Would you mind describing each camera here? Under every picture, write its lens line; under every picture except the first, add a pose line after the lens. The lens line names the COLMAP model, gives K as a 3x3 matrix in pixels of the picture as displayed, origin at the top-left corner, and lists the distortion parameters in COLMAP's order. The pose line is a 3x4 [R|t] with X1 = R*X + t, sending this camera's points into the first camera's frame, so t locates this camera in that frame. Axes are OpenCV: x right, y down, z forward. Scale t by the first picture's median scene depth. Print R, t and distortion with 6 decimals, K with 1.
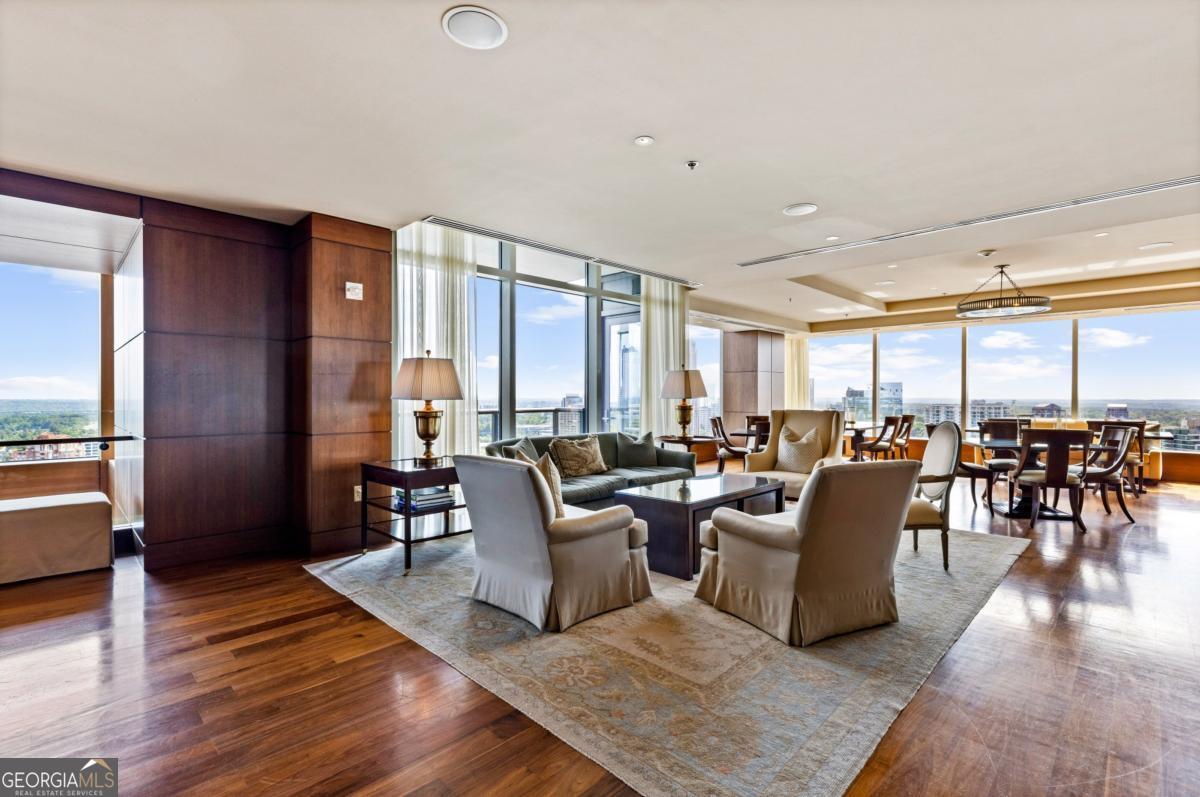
lens RADIAL K [[552.4, 0, 600.7], [0, 552.4, 399.1], [0, 0, 1]] dist [0.006224, 0.000132]
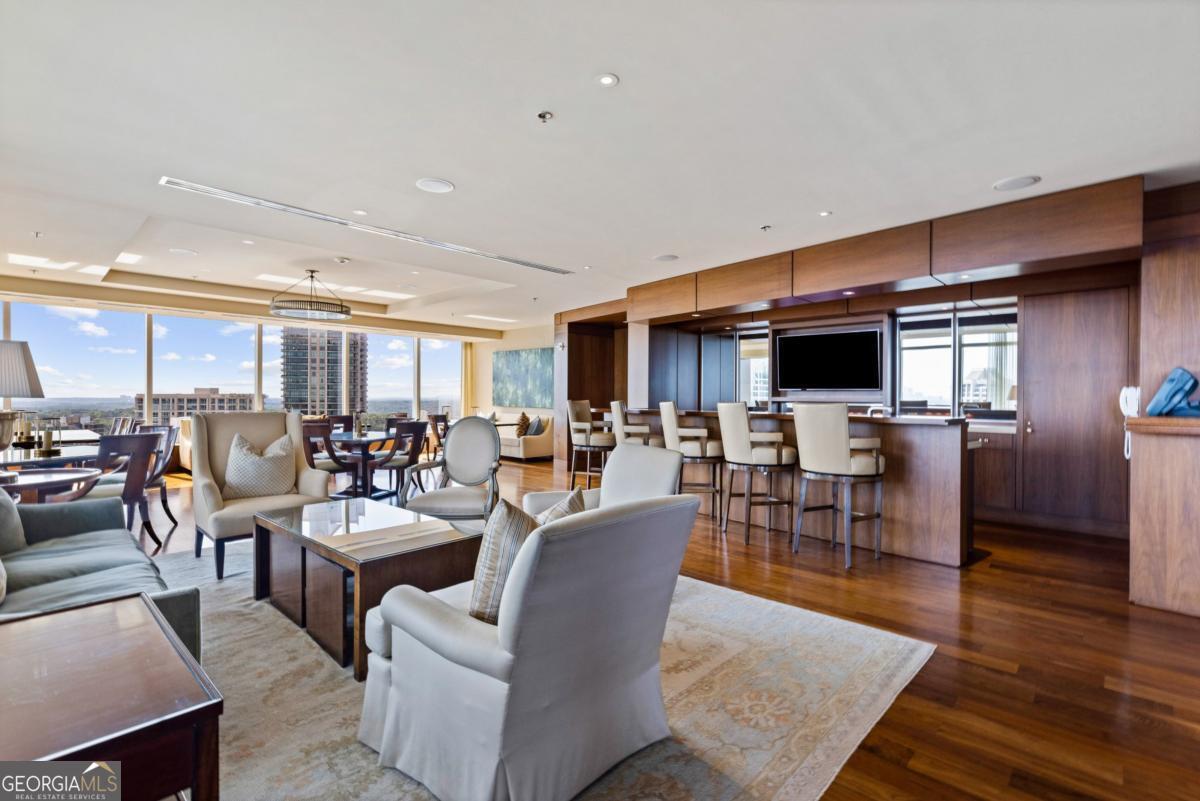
lens RADIAL K [[552.4, 0, 602.0], [0, 552.4, 403.0], [0, 0, 1]] dist [0.006224, 0.000132]
pose [[-0.020896, -0.002993, 0.999777, -0.445328], [-0.001881, 0.999994, 0.002954, 0.004391], [-0.999780, -0.001819, -0.020902, 0.619734]]
